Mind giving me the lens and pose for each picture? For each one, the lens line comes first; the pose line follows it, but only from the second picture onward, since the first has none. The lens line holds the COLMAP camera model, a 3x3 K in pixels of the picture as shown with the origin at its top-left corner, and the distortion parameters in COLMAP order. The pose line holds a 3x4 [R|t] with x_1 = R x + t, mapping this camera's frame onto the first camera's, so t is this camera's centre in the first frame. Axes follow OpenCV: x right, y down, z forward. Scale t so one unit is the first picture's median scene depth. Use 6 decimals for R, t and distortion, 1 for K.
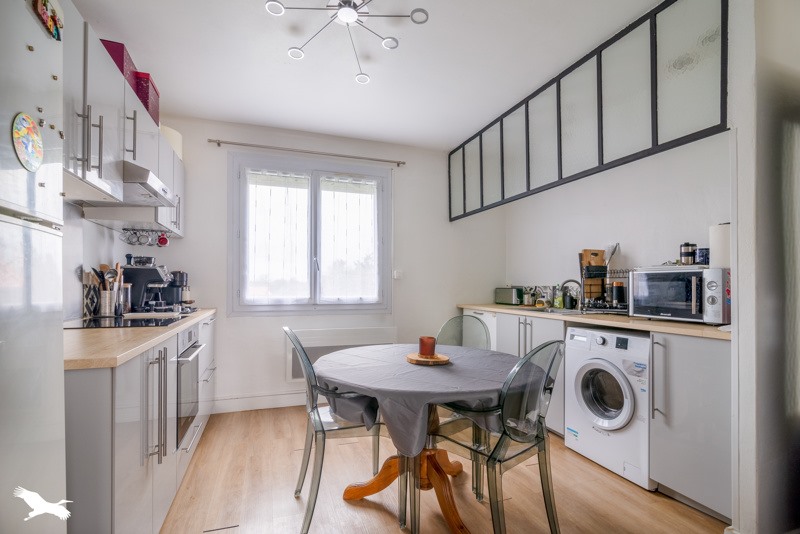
lens RADIAL K [[381.7, 0, 399.7], [0, 381.7, 279.9], [0, 0, 1]] dist [-0.000098, -0.000045]
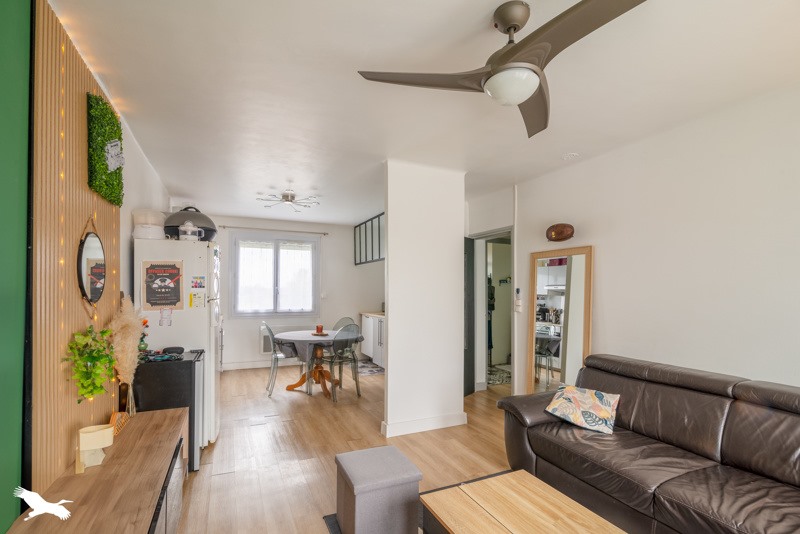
lens RADIAL K [[381.7, 0, 399.7], [0, 381.7, 279.9], [0, 0, 1]] dist [-0.000098, -0.000045]
pose [[0.996457, 0.003148, 0.084046, 0.211856], [-0.001748, 0.999859, -0.016730, -0.061870], [-0.084087, 0.016524, 0.996321, -0.867752]]
